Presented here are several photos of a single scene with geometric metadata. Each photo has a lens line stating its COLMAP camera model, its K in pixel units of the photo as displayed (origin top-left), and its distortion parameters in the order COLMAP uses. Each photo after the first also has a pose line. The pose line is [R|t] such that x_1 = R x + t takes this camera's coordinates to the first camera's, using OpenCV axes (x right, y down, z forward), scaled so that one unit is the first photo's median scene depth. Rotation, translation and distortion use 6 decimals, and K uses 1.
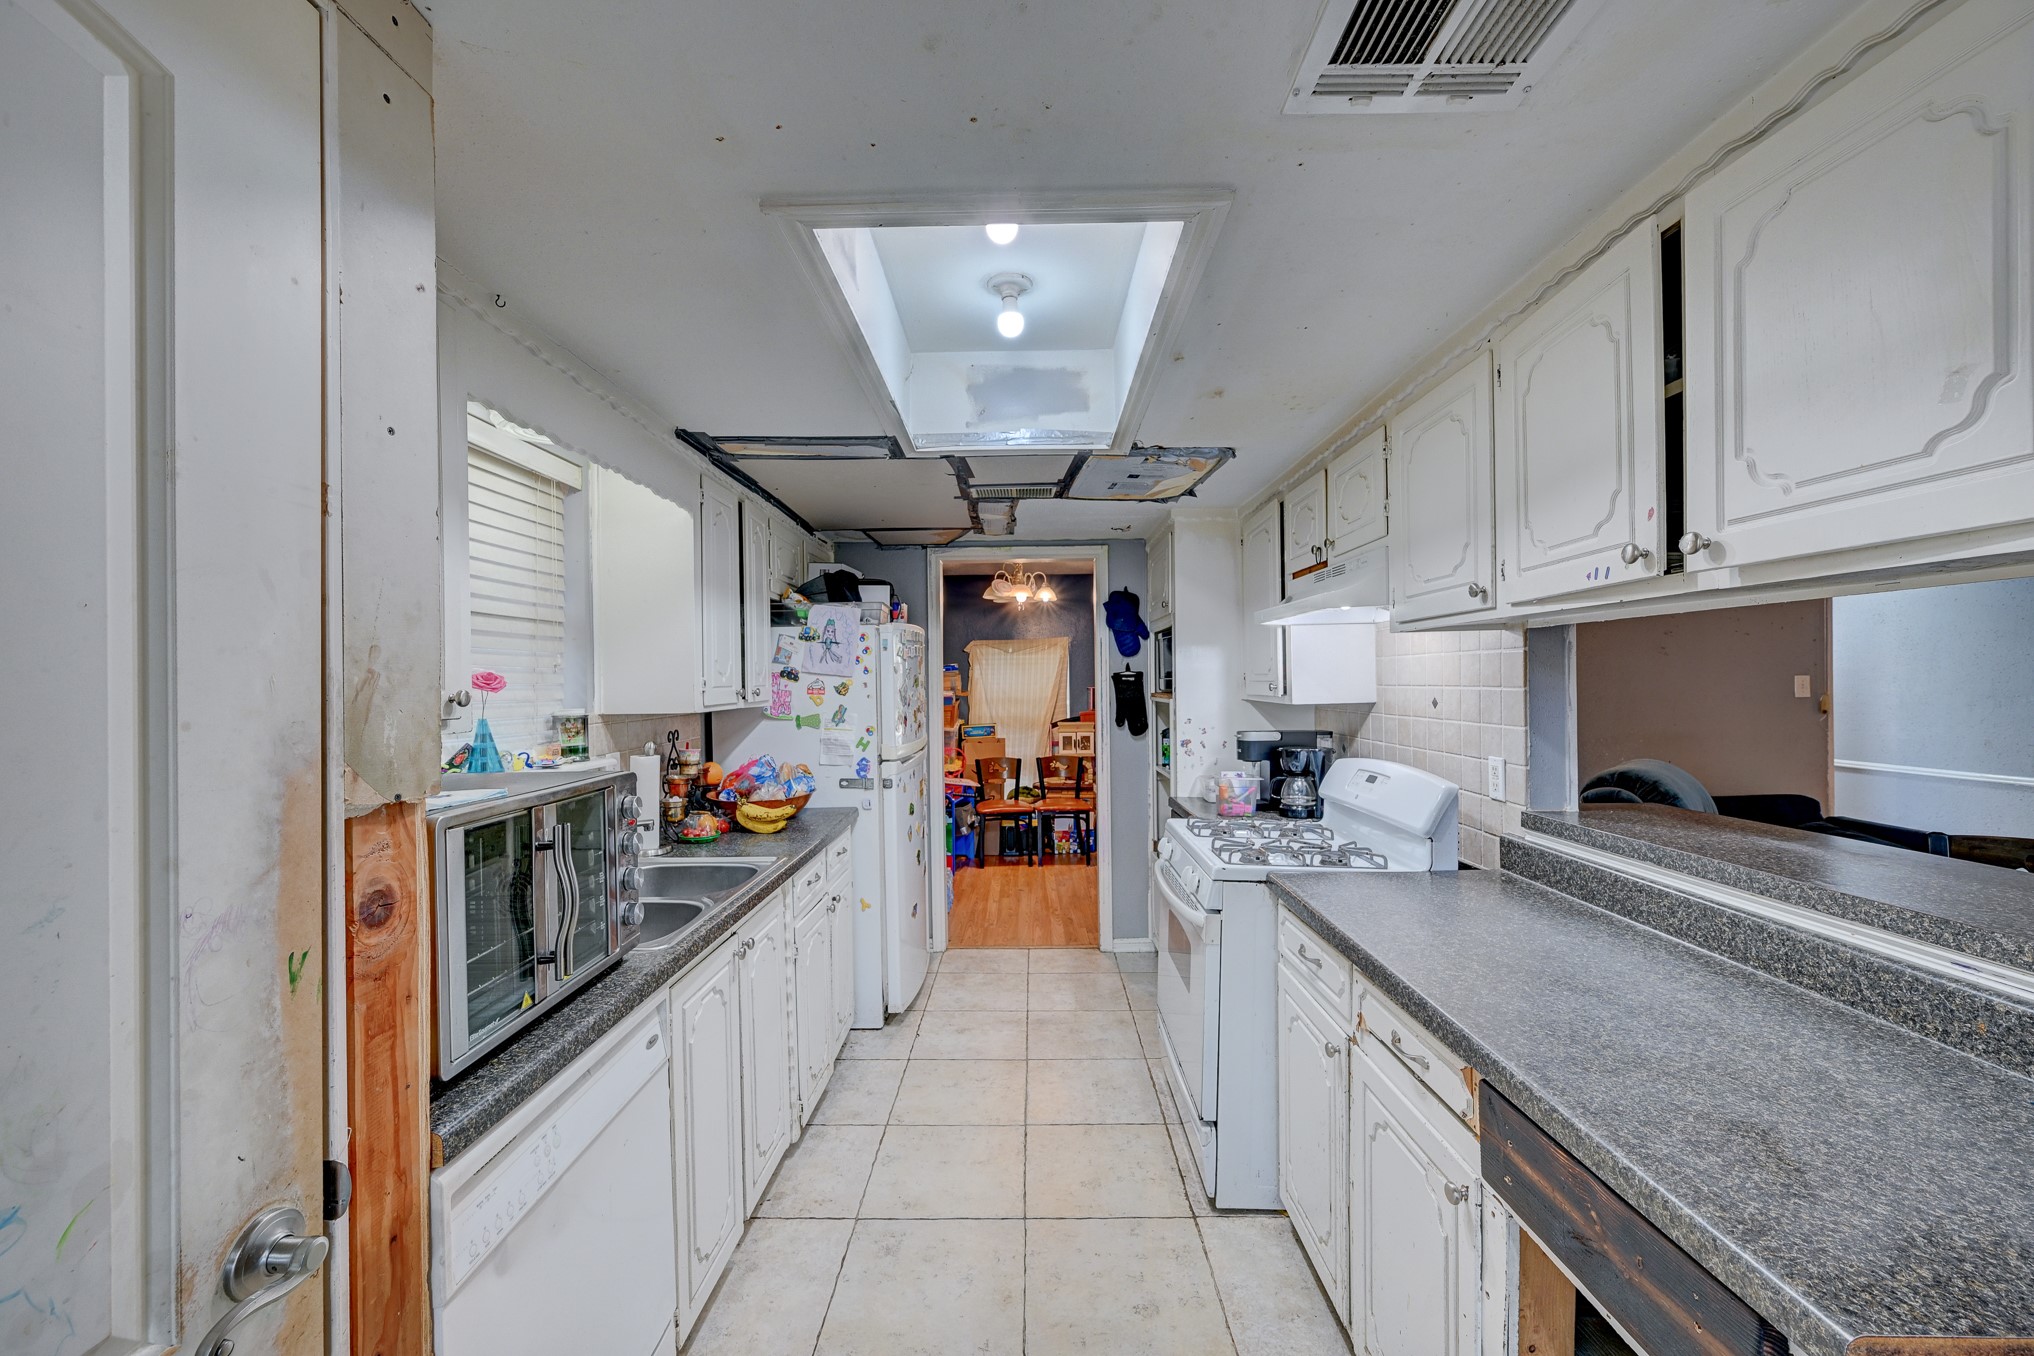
lens RADIAL K [[794.3, 0, 1018.1], [0, 794.3, 678.7], [0, 0, 1]] dist [0.001179, -0.000430]
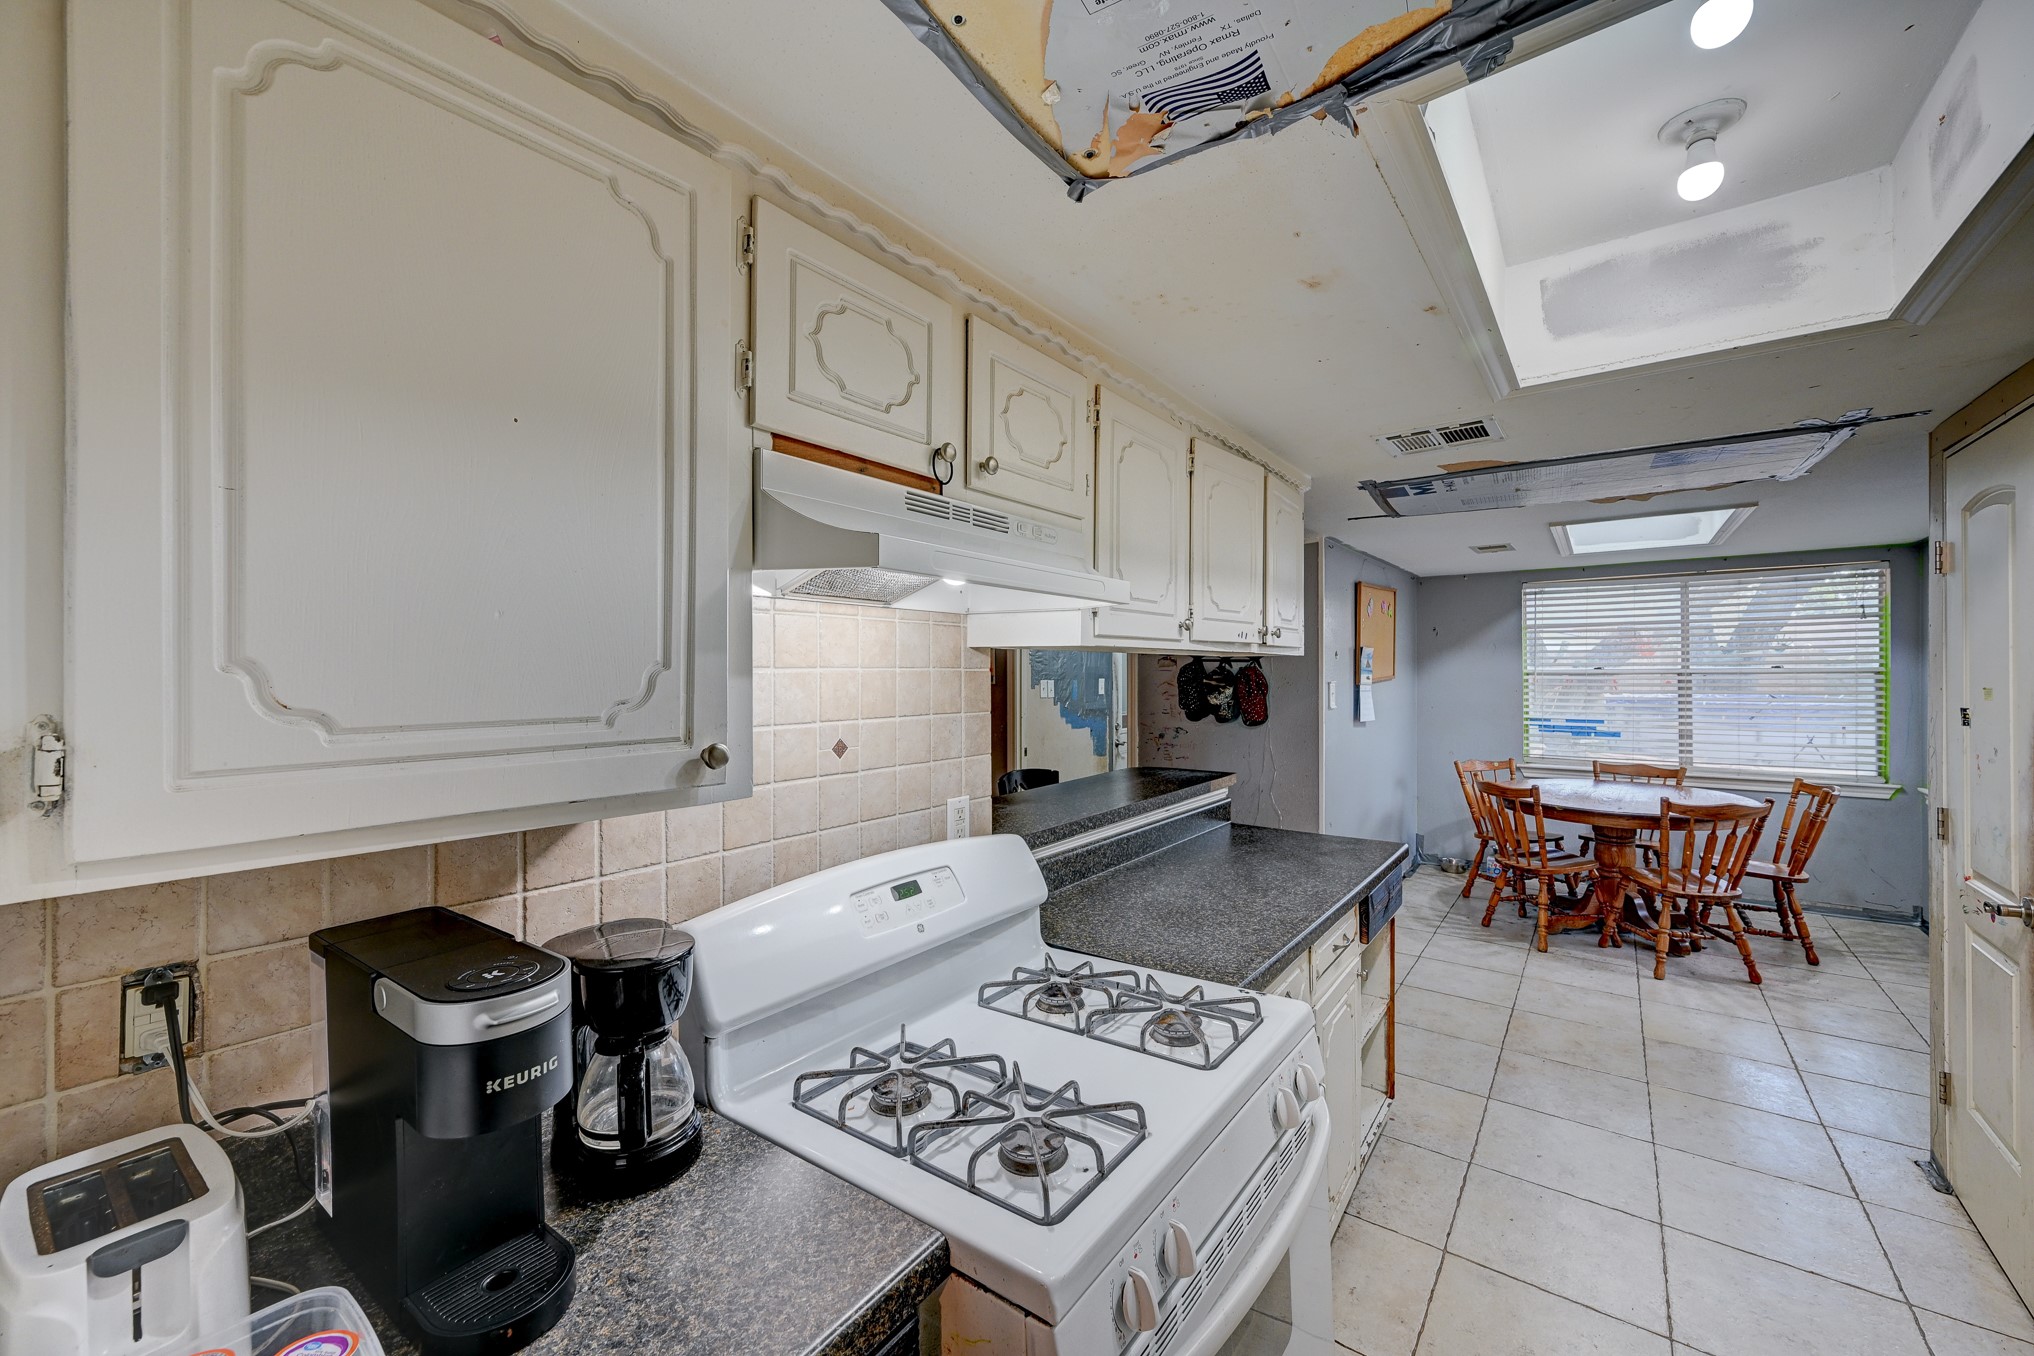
lens RADIAL K [[794.3, 0, 1021.3], [0, 794.3, 677.3], [0, 0, 1]] dist [0.001179, -0.000430]
pose [[-0.808771, 0.009999, 0.588038, 0.067599], [0.010527, 0.999941, -0.002524, -0.028777], [-0.588029, 0.004149, -0.808829, 1.931286]]
